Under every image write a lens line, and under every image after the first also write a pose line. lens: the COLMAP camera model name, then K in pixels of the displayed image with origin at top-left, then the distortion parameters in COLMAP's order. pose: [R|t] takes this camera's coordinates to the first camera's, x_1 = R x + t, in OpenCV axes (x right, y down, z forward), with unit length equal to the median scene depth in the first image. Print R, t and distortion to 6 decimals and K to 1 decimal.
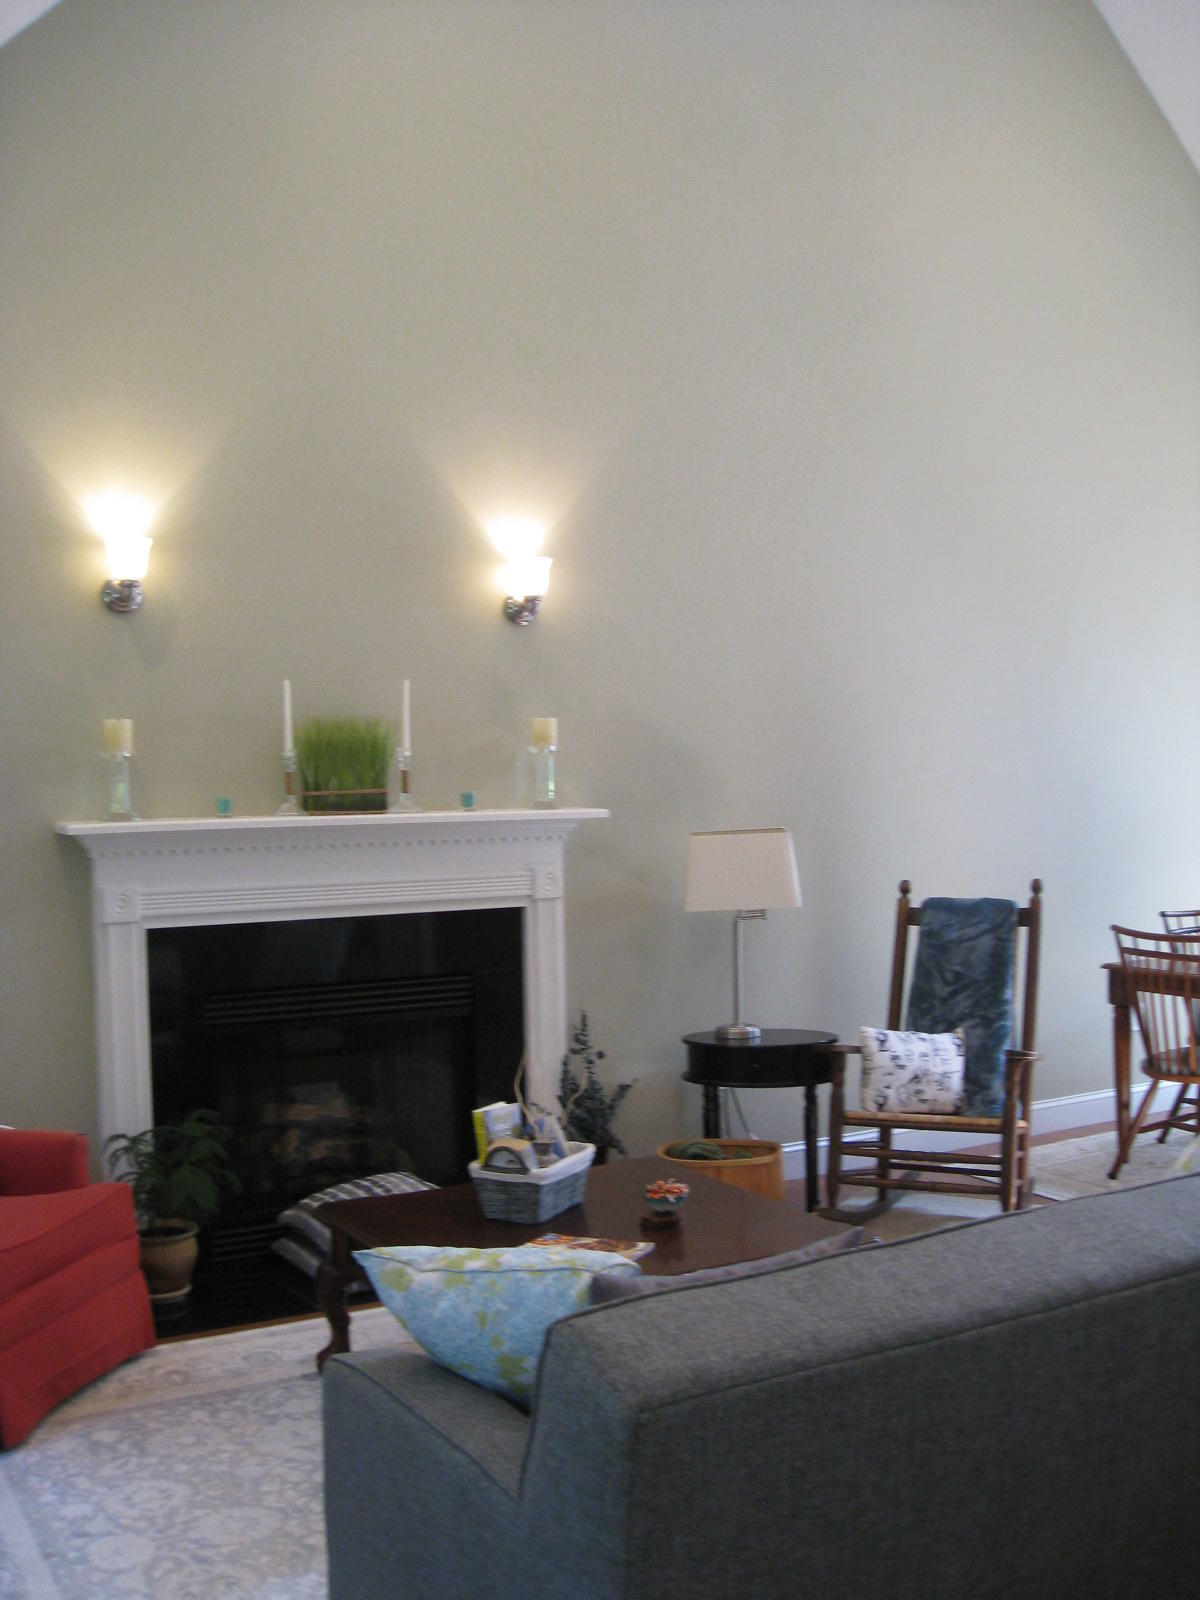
lens RADIAL K [[1634.1, 0, 600.0], [0, 1634.1, 800.0], [0, 0, 1]] dist [-0.181069, 0.152684]
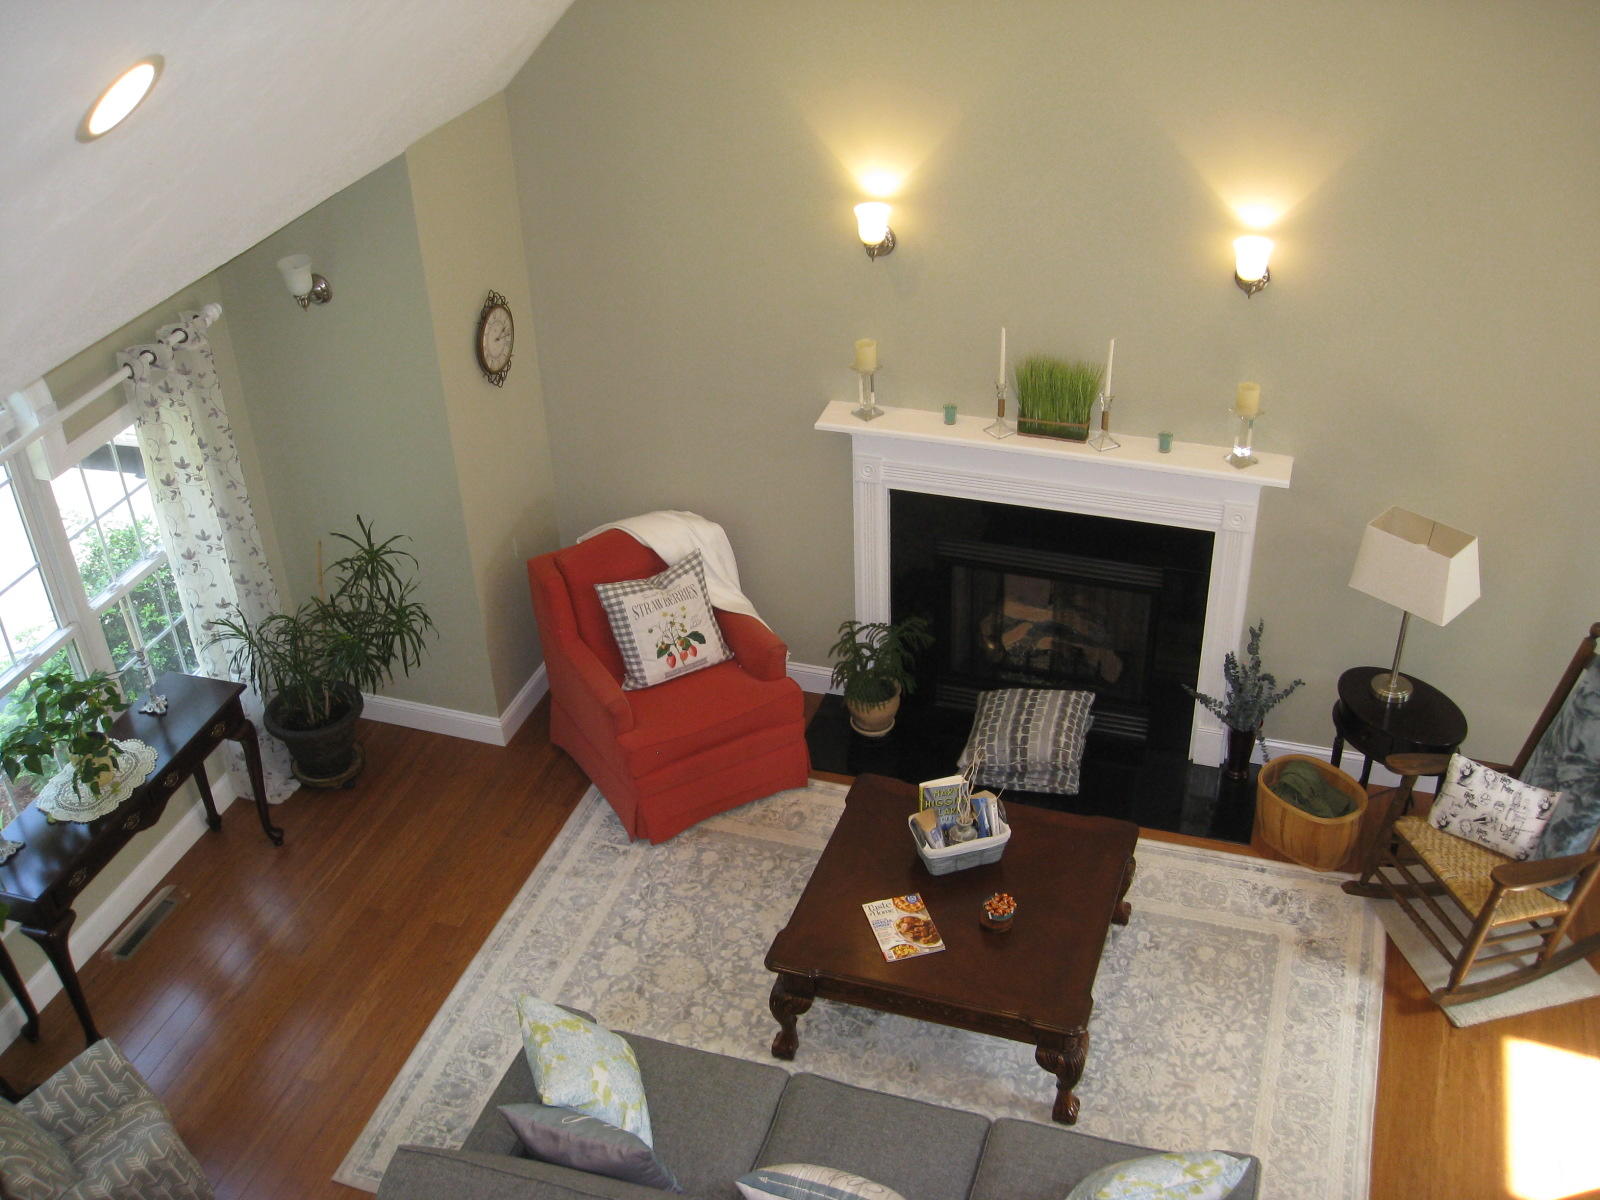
lens RADIAL K [[1634.1, 0, 800.0], [0, 1634.1, 600.0], [0, 0, 1]] dist [-0.181069, 0.152684]
pose [[0.680334, 0.395716, -0.616891, 0.488452], [-0.002832, 0.843123, 0.537713, -0.519376], [0.732897, -0.364078, 0.574726, 0.136532]]
